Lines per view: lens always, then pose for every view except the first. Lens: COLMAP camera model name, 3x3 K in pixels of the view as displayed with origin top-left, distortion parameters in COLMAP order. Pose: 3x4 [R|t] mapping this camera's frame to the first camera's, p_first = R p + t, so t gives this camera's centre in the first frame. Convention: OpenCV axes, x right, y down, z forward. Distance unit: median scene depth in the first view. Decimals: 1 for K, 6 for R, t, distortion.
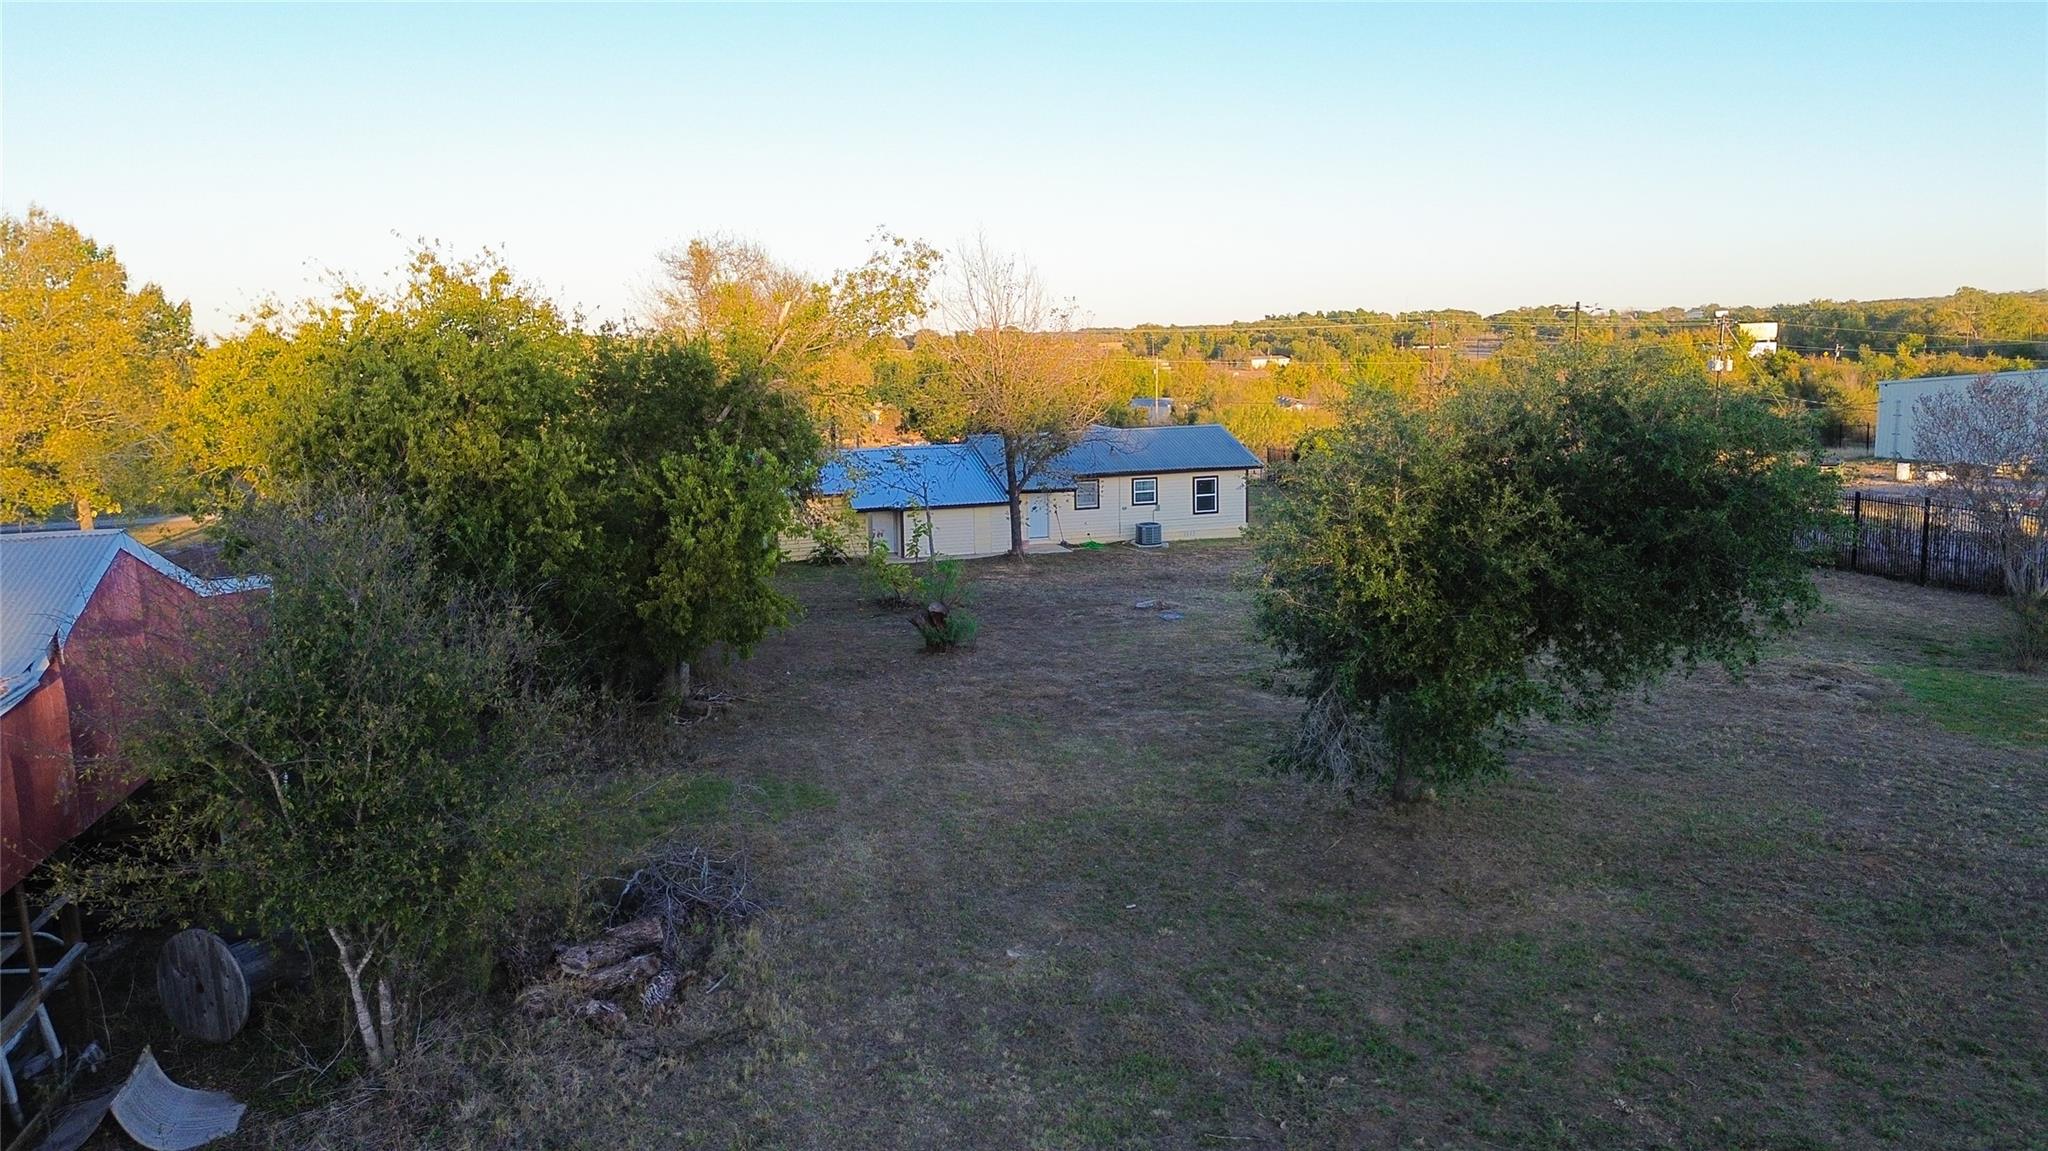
lens RADIAL K [[1446.0, 0, 1024.0], [0, 1446.0, 575.5], [0, 0, 1]] dist [0.036382, -0.001562]
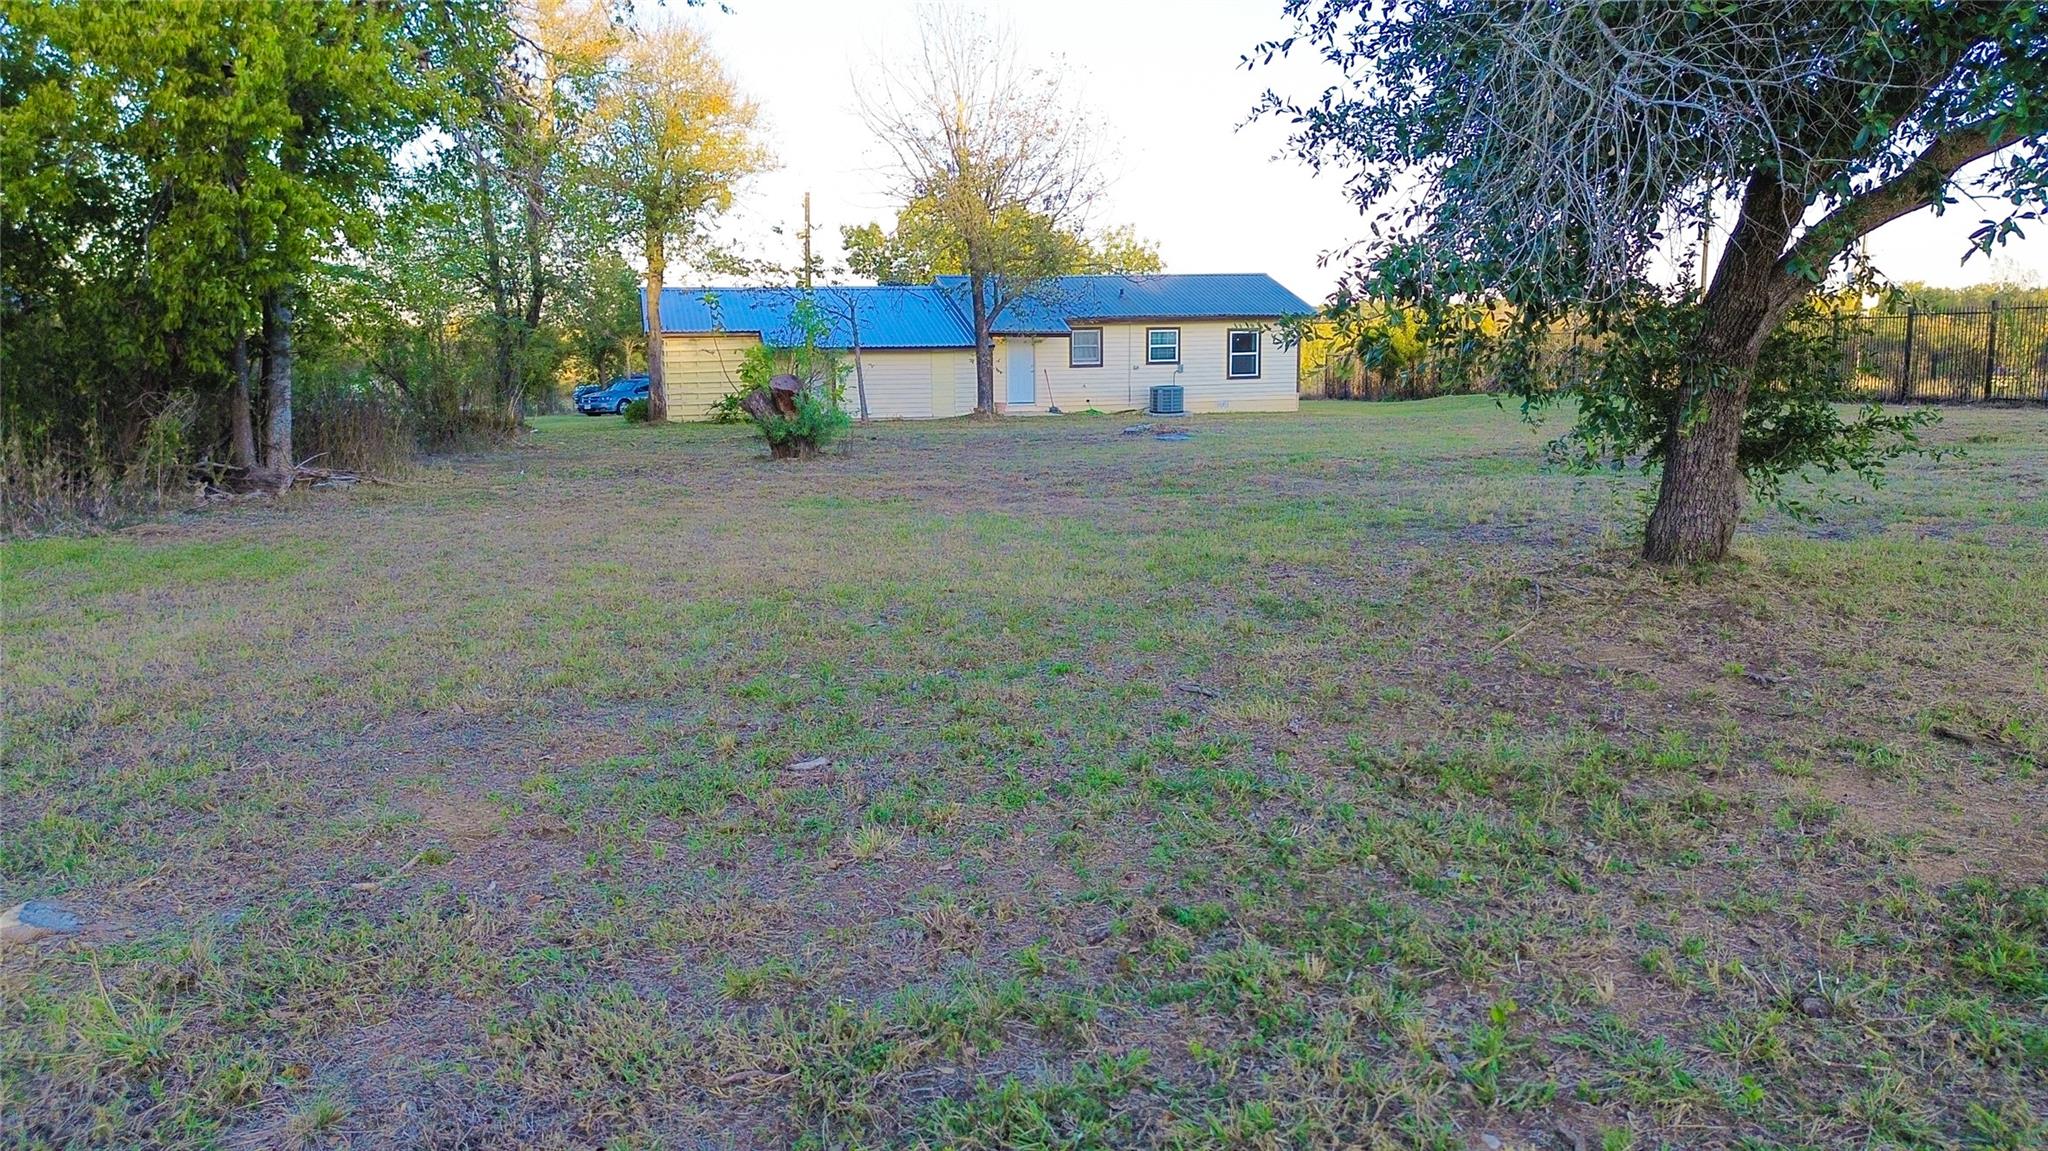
lens RADIAL K [[1446.0, 0, 1024.0], [0, 1446.0, 575.5], [0, 0, 1]] dist [0.036382, -0.001562]
pose [[0.999236, 0.009756, -0.037856, 0.041418], [-0.009707, 0.999952, 0.001495, 0.063941], [0.037869, -0.001126, 0.999282, 0.242828]]
